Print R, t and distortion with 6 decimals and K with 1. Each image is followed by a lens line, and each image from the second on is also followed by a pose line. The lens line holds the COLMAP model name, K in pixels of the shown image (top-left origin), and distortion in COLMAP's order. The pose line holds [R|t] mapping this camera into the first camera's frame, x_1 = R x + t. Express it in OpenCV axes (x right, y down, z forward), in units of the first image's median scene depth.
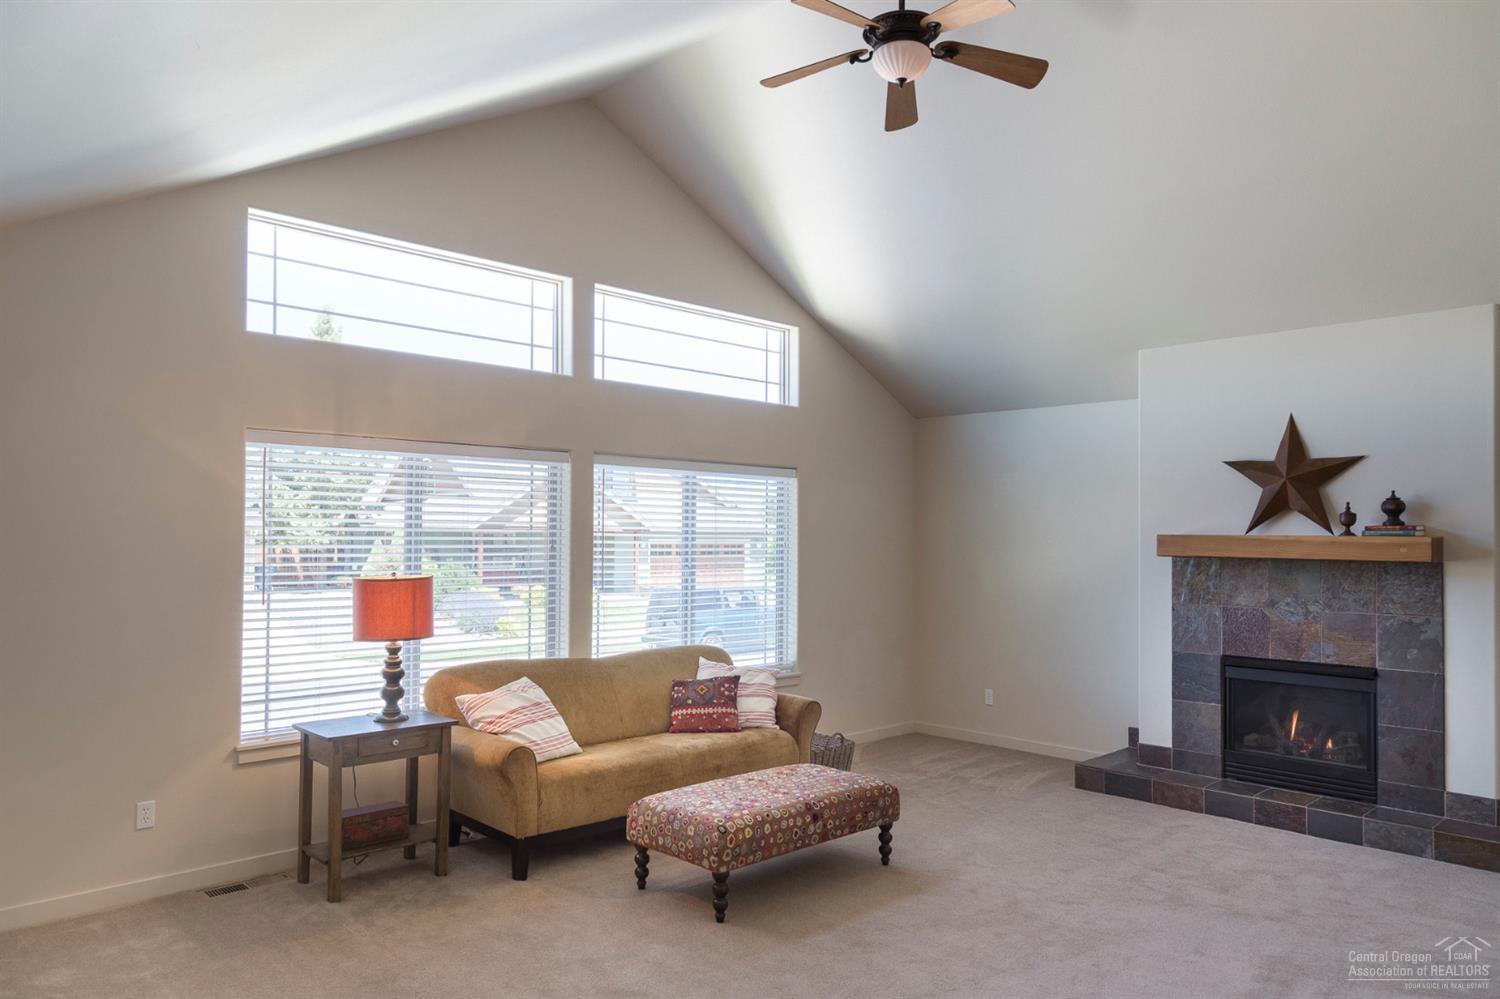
lens RADIAL K [[1047.2, 0, 717.4], [0, 1047.2, 503.5], [0, 0, 1]] dist [-0.003995, 0.016062]
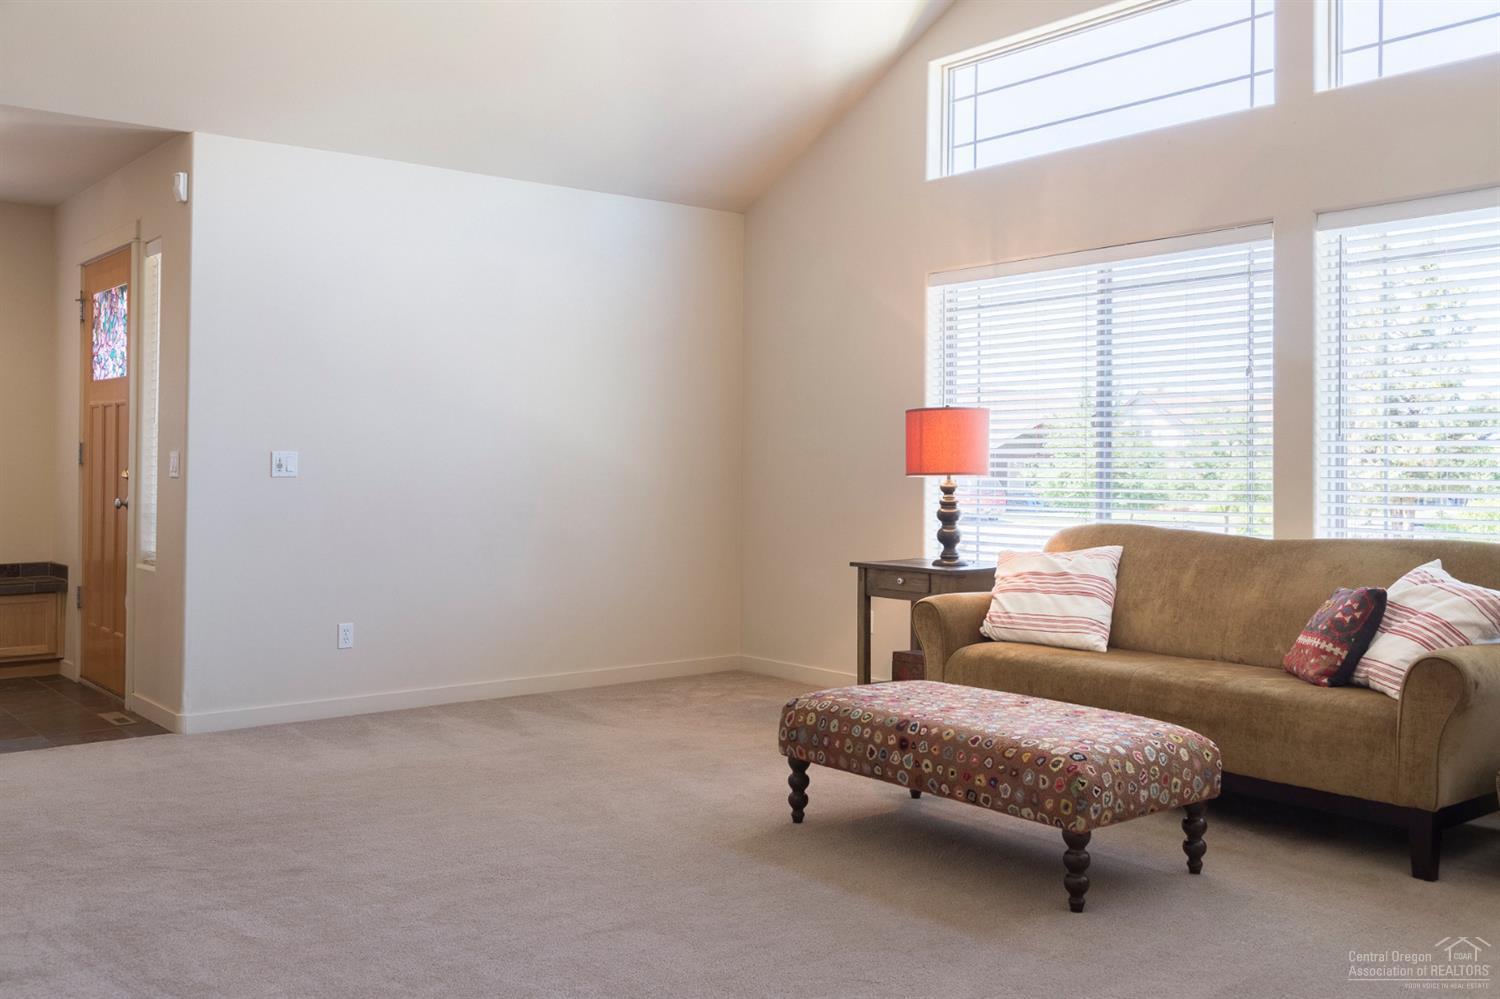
lens RADIAL K [[1386.2, 0, 749.4], [0, 1386.2, 489.4], [0, 0, 1]] dist [-0.042435, 0.000000]
pose [[-0.077277, 0.009905, -0.996960, 0.412392], [0.014131, 0.999861, 0.008838, 0.058495], [0.996909, -0.013405, -0.077407, 0.423417]]
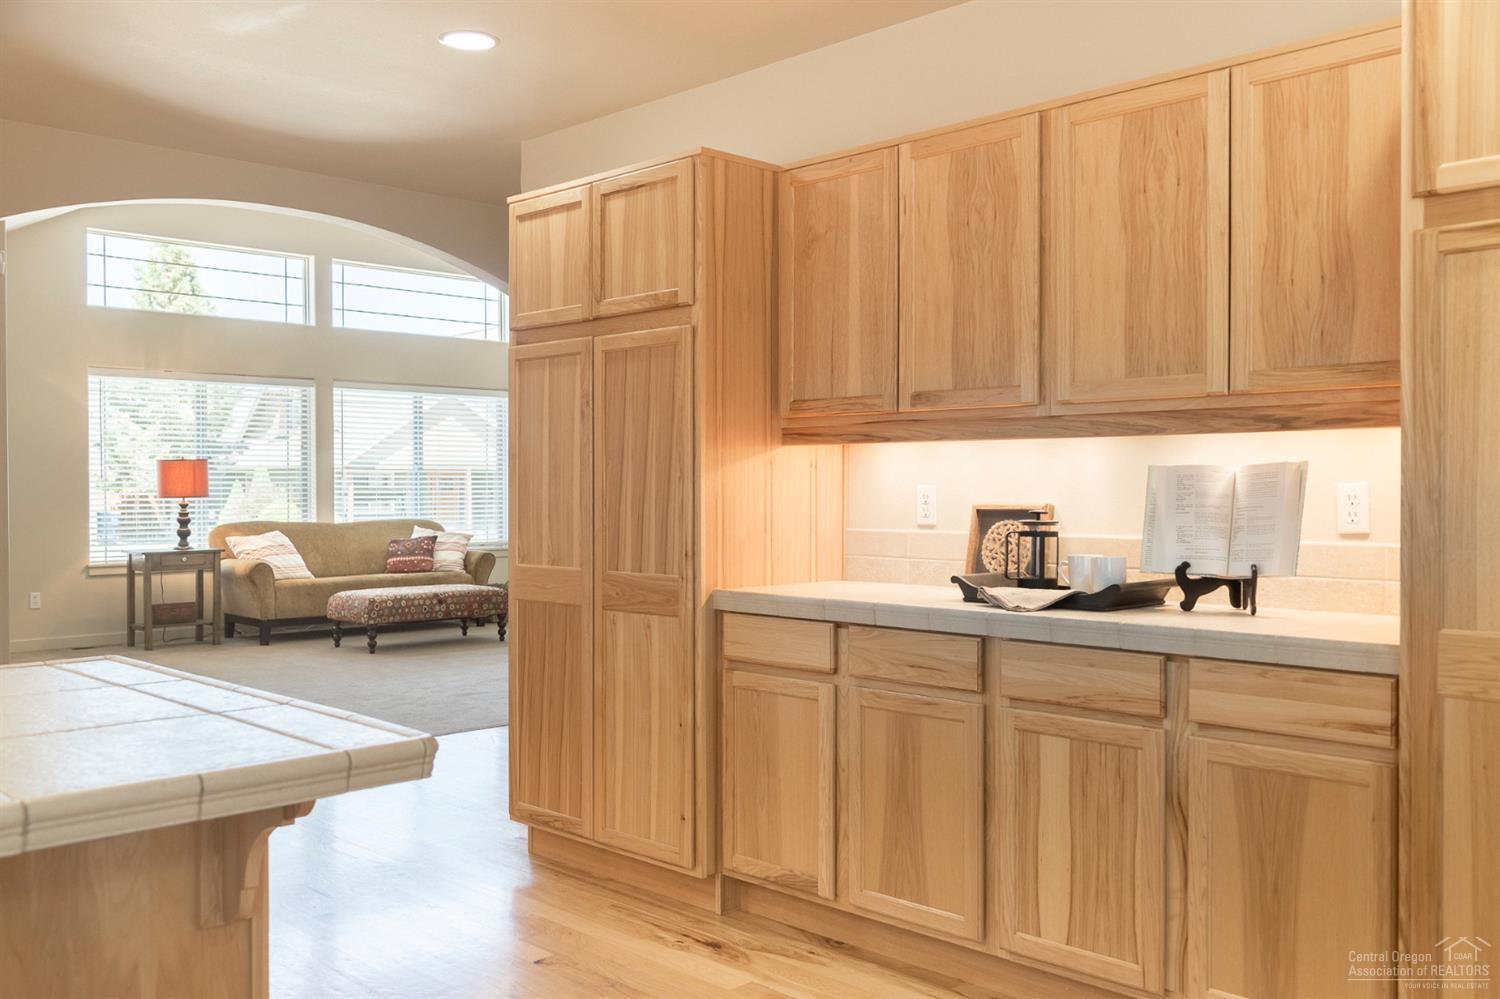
lens RADIAL K [[1386.2, 0, 742.2], [0, 1386.2, 501.7], [0, 0, 1]] dist [-0.042435, 0.000000]
pose [[0.999742, -0.009462, 0.020630, 0.227282], [0.008662, 0.999221, 0.038513, 0.028034], [-0.020978, -0.038324, 0.999045, -0.507251]]
